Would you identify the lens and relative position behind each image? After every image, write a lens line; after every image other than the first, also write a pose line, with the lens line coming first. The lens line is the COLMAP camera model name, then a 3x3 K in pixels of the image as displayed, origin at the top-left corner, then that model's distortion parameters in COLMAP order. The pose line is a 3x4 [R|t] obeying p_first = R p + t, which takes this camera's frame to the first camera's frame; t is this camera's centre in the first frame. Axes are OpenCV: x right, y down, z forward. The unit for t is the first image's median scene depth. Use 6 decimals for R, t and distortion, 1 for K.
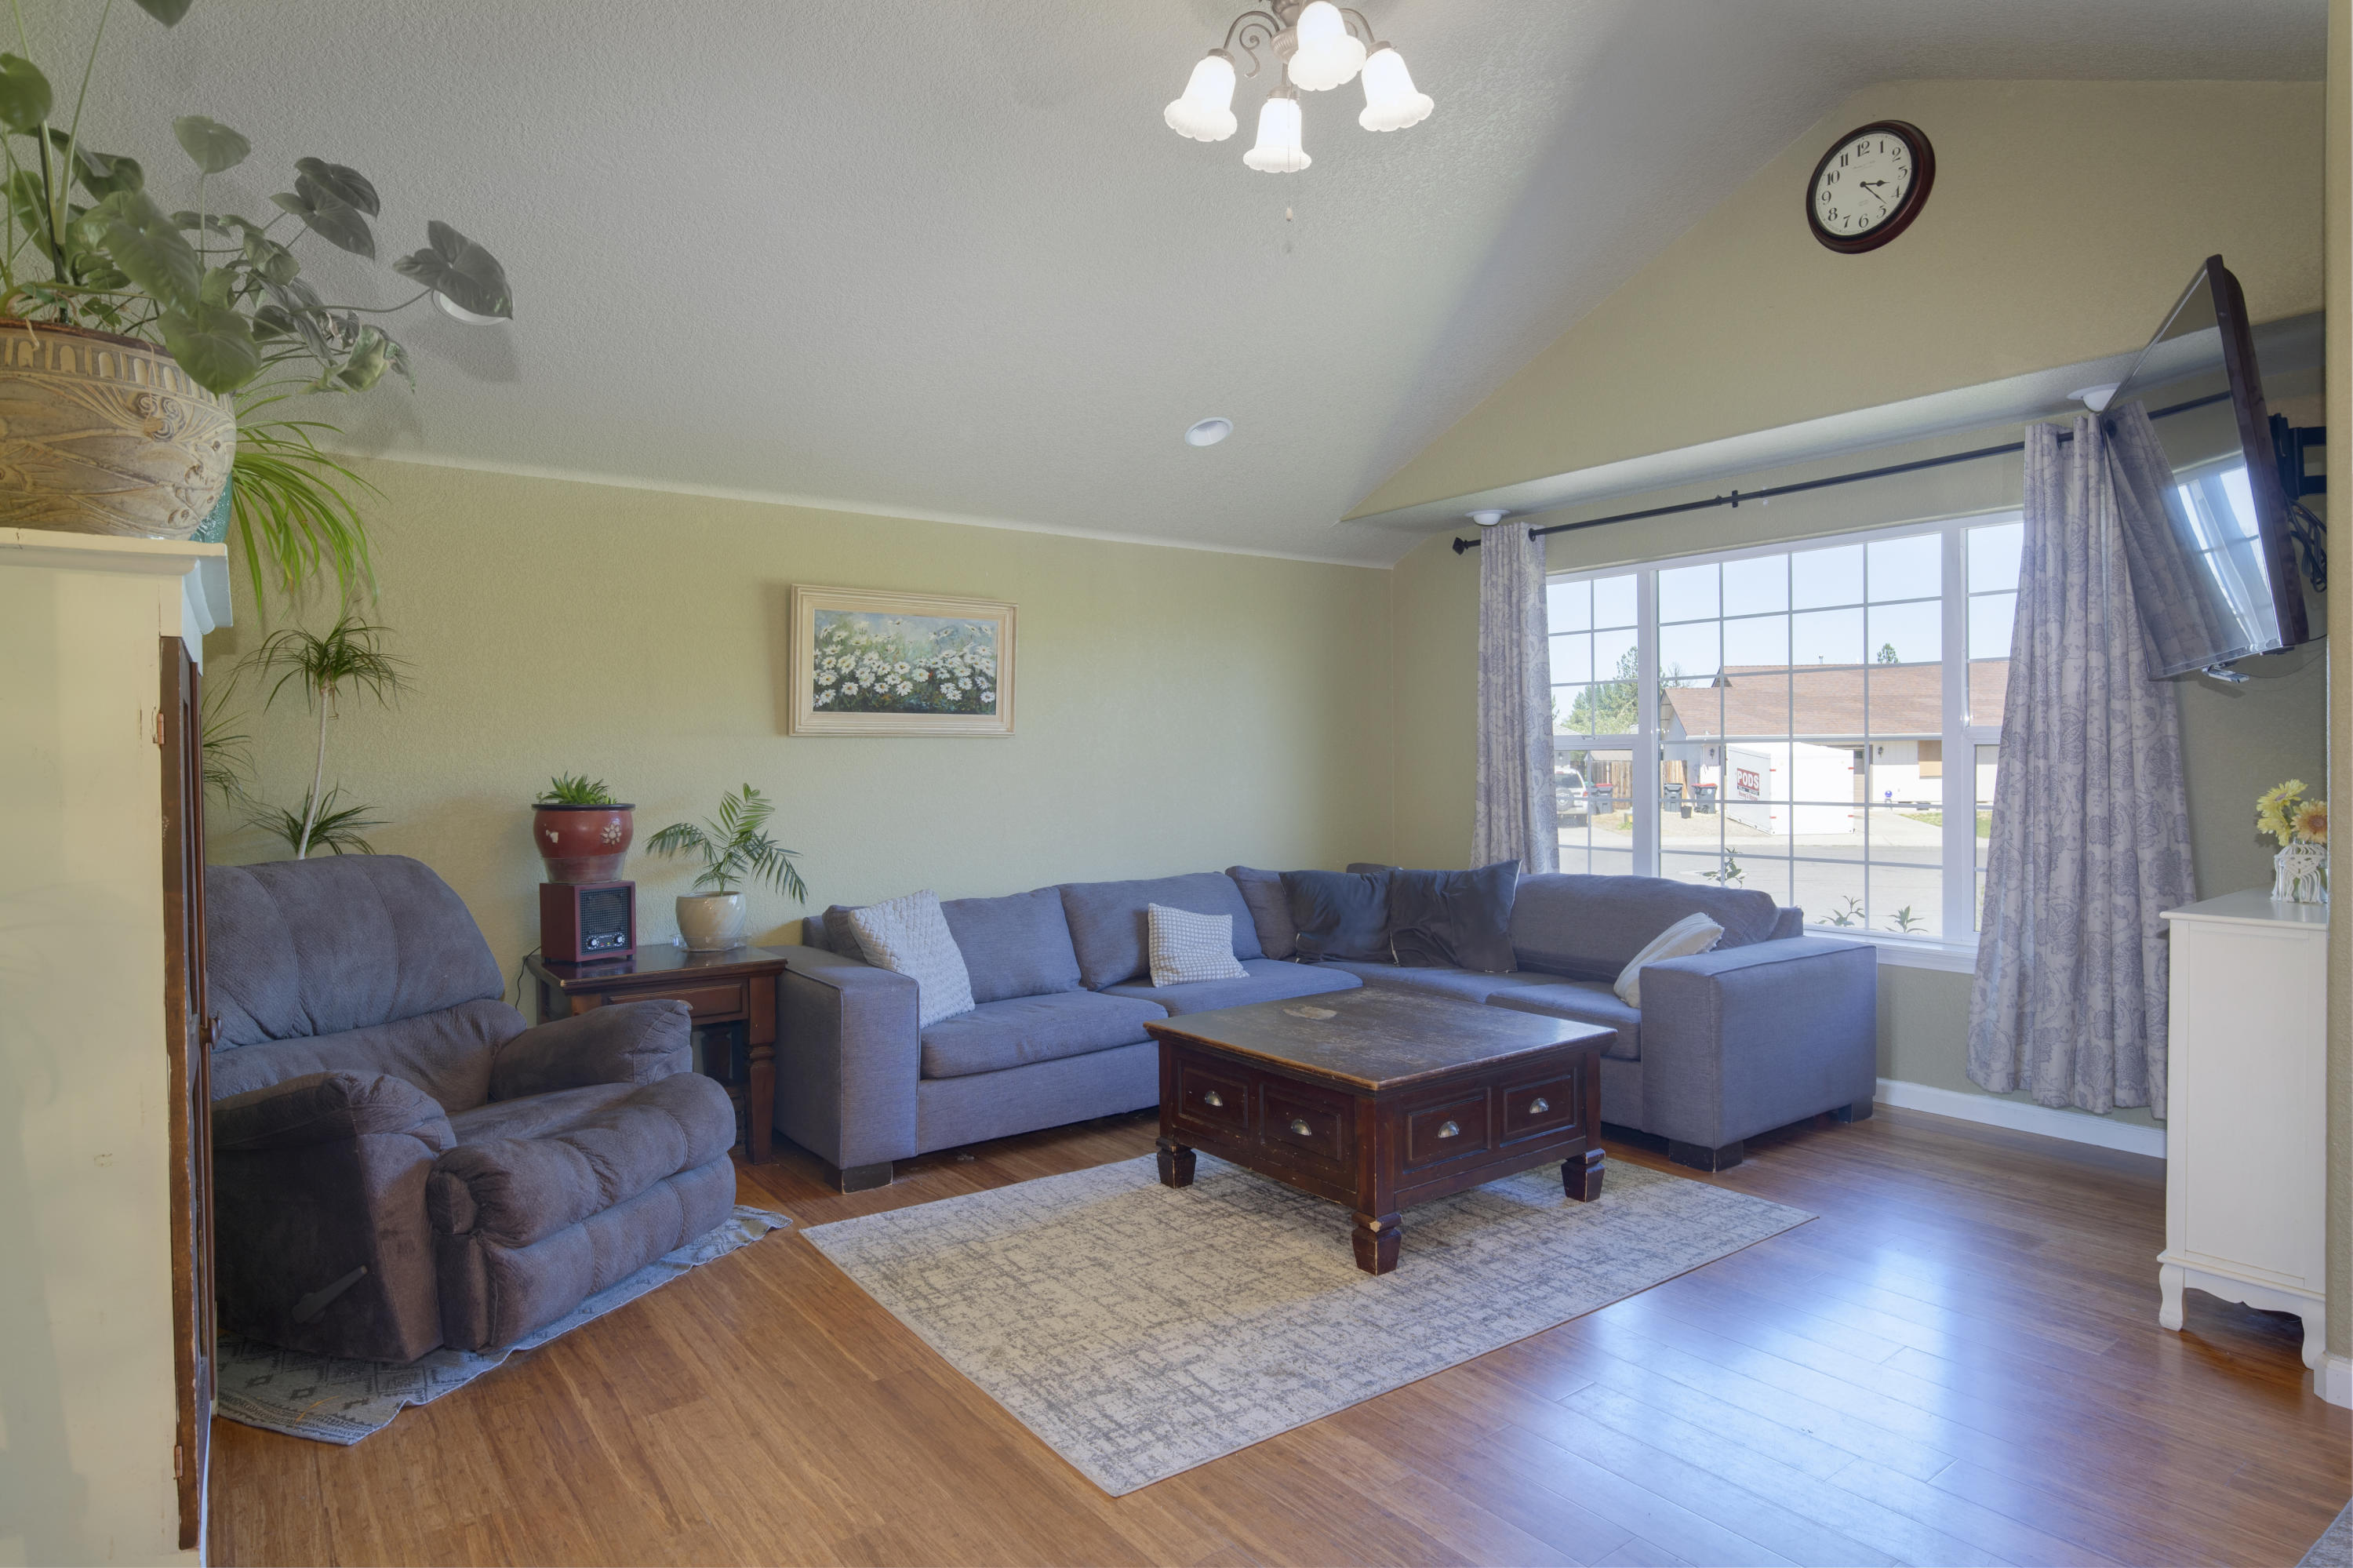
lens RADIAL K [[1288.9, 0, 1177.0], [0, 1288.9, 767.8], [0, 0, 1]] dist [-0.018606, 0.000110]
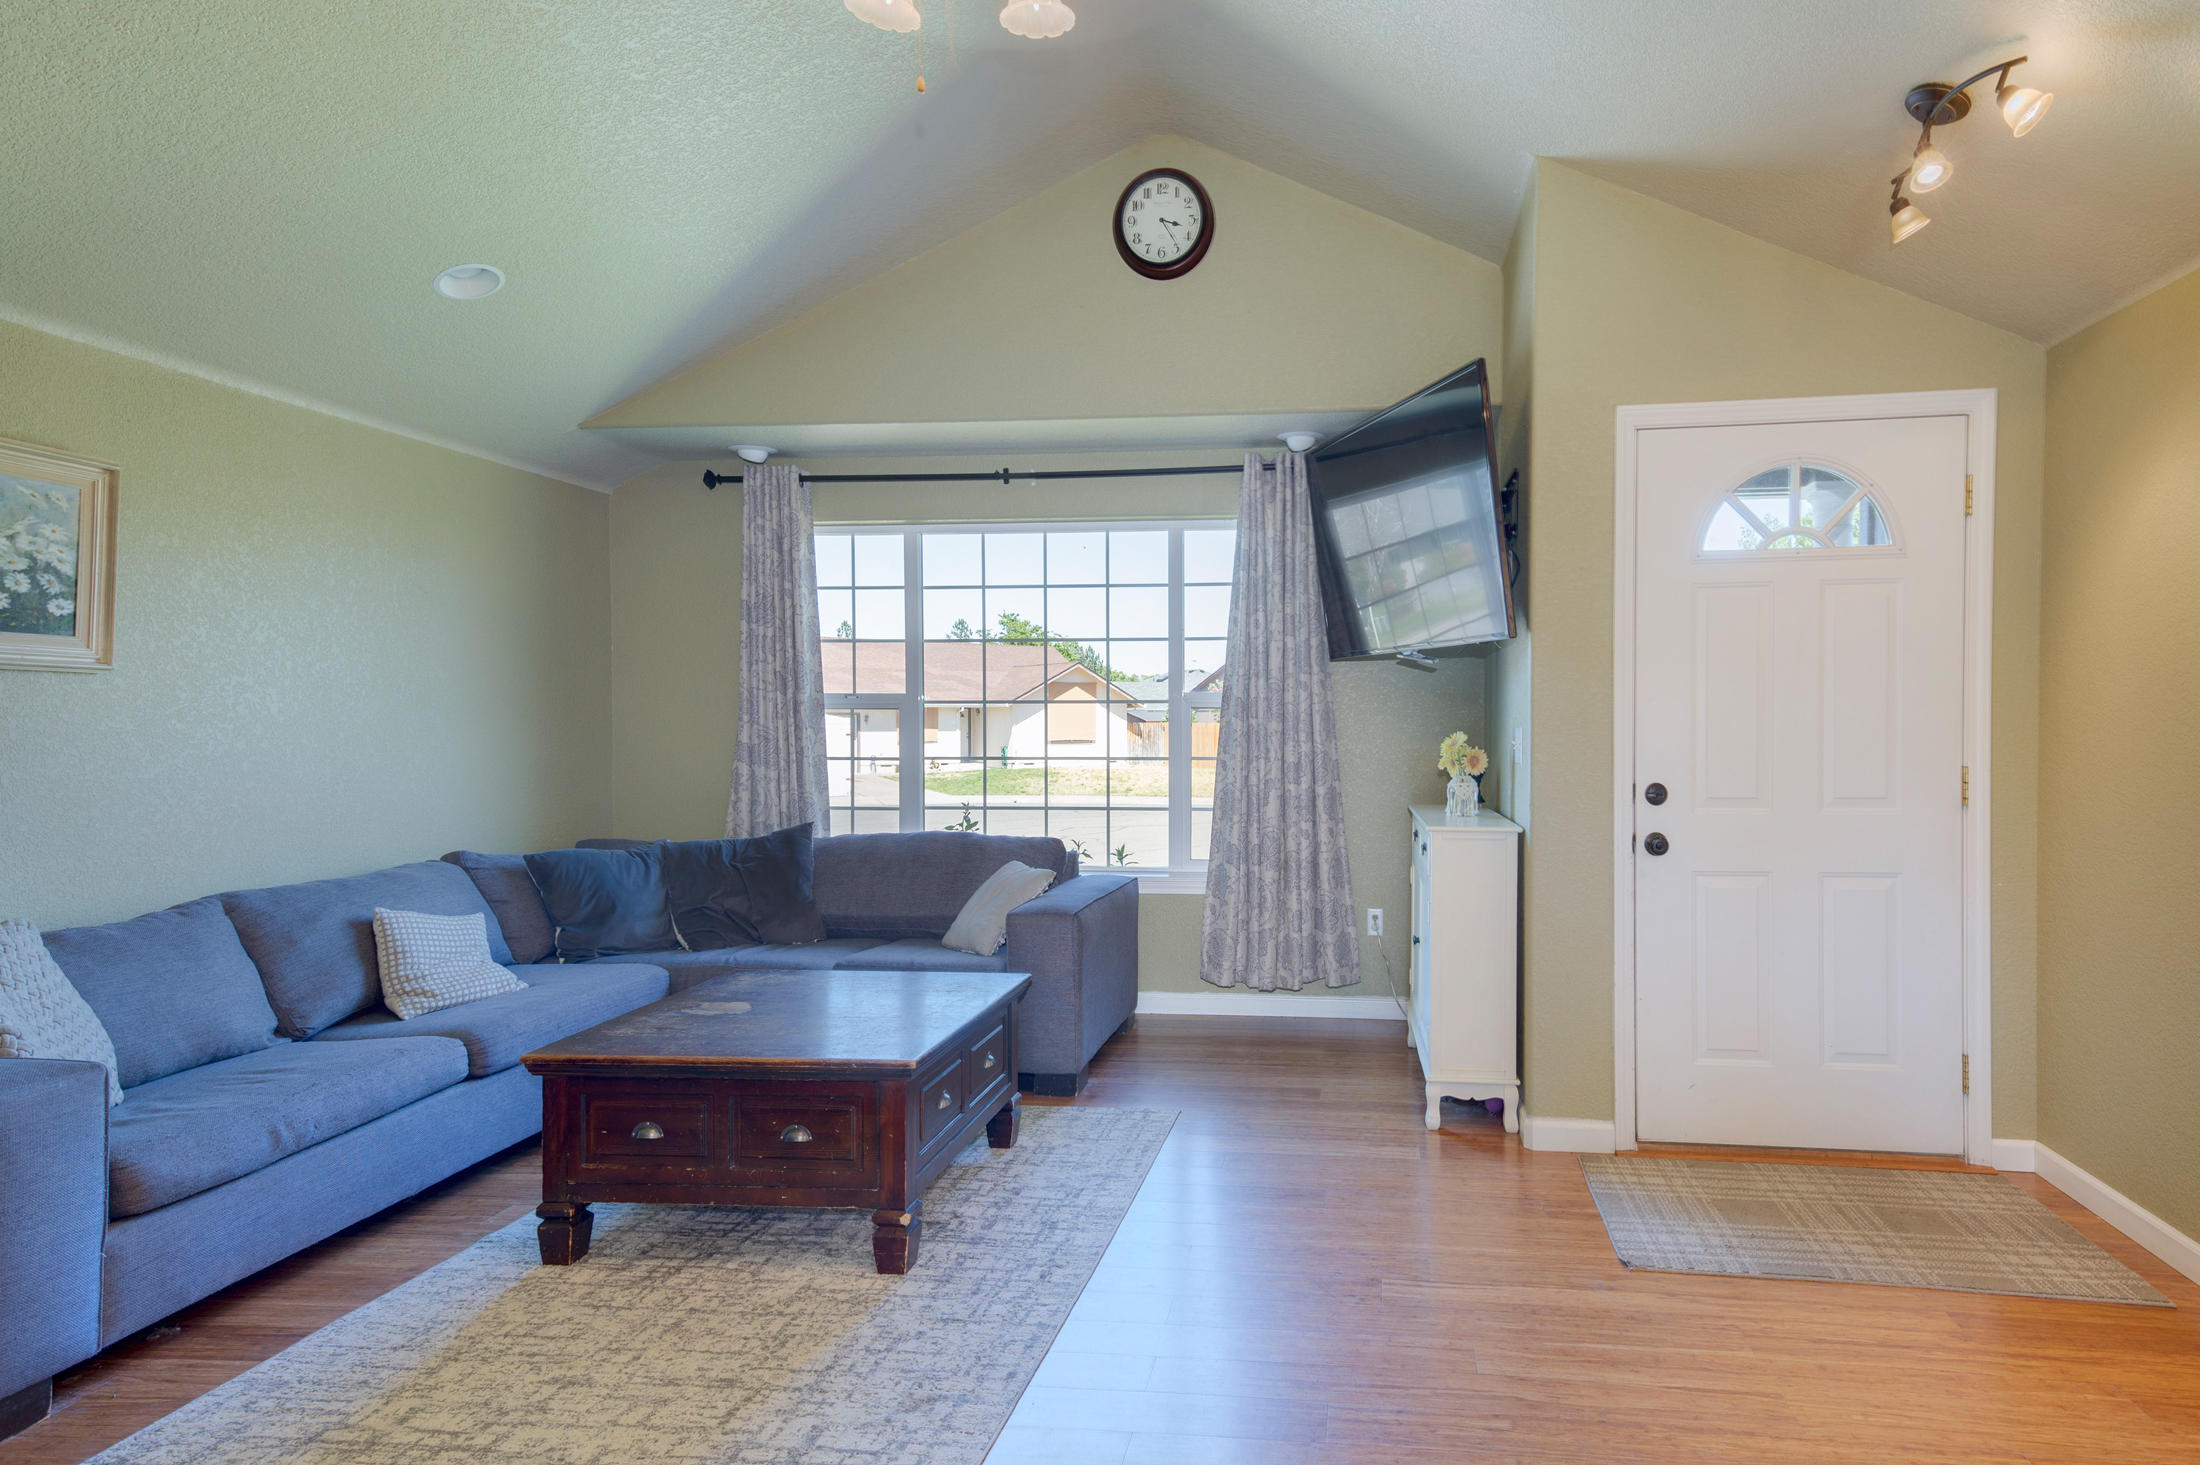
lens RADIAL K [[1335.7, 0, 1103.2], [0, 1335.7, 750.4], [0, 0, 1]] dist [0.046191, -0.005829]
pose [[0.656312, -0.006713, 0.754460, -0.401810], [0.002584, 0.999975, 0.006651, 0.014635], [-0.754485, -0.002416, 0.656313, 0.227953]]
